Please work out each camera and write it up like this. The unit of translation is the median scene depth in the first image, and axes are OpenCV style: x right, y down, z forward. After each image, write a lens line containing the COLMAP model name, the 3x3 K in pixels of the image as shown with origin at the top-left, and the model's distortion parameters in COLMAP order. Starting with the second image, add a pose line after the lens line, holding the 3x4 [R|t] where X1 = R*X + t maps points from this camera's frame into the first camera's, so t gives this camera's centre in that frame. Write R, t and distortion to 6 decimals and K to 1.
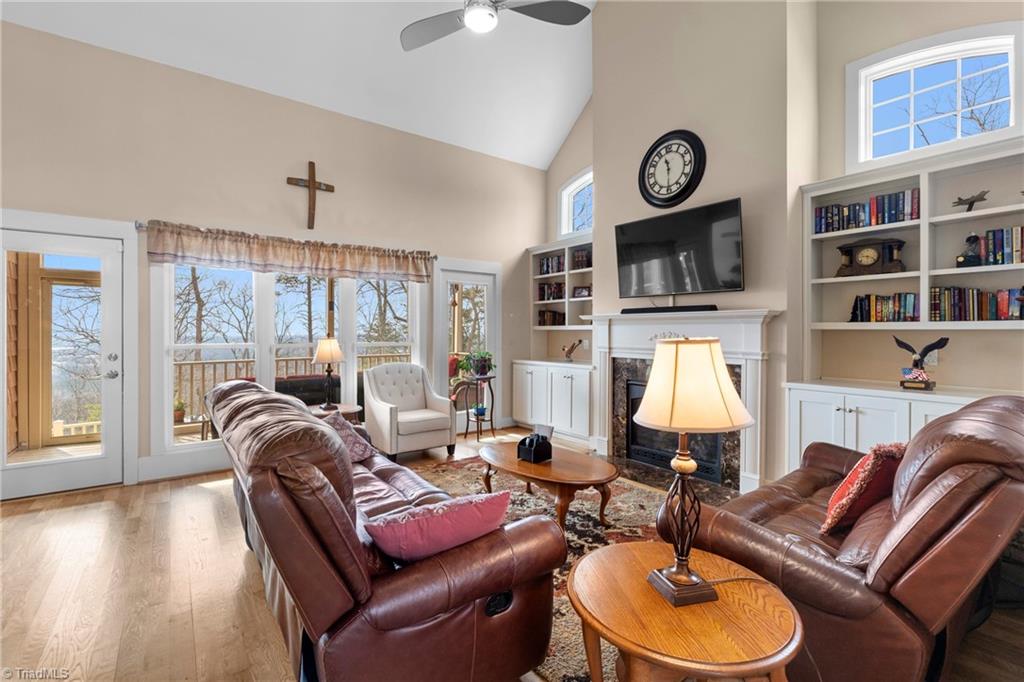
lens RADIAL K [[465.8, 0, 506.2], [0, 465.8, 331.3], [0, 0, 1]] dist [-0.003847, -0.000196]
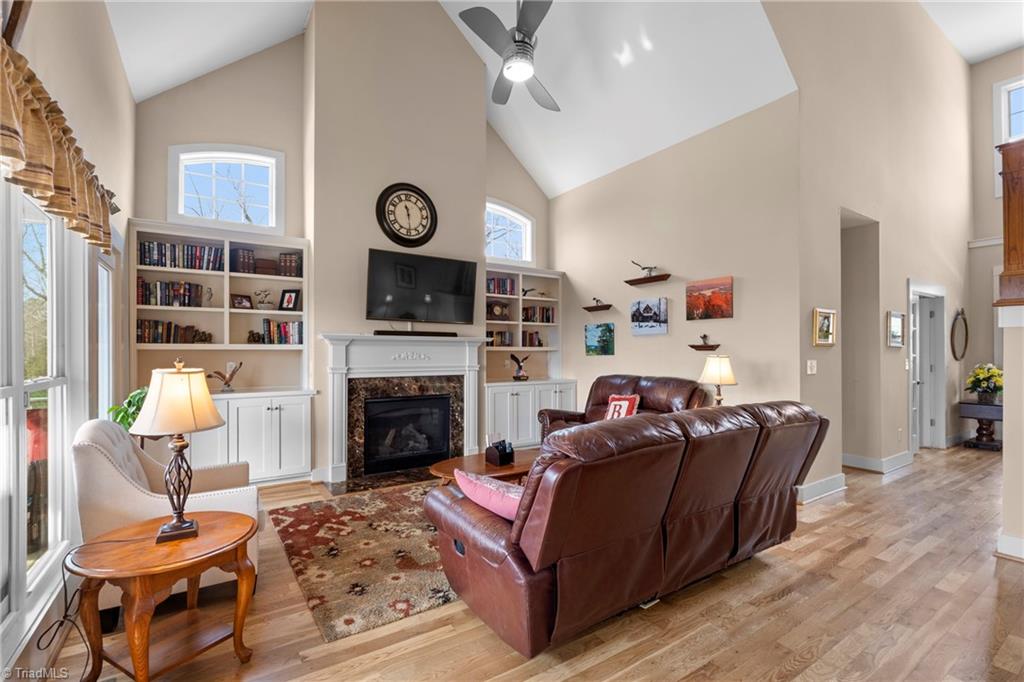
lens RADIAL K [[465.8, 0, 504.9], [0, 465.8, 350.1], [0, 0, 1]] dist [-0.003847, -0.000196]
pose [[0.040324, 0.000771, 0.999186, -0.798166], [-0.000830, 0.999999, -0.000738, -0.003328], [-0.999186, -0.000800, 0.040325, 0.684753]]
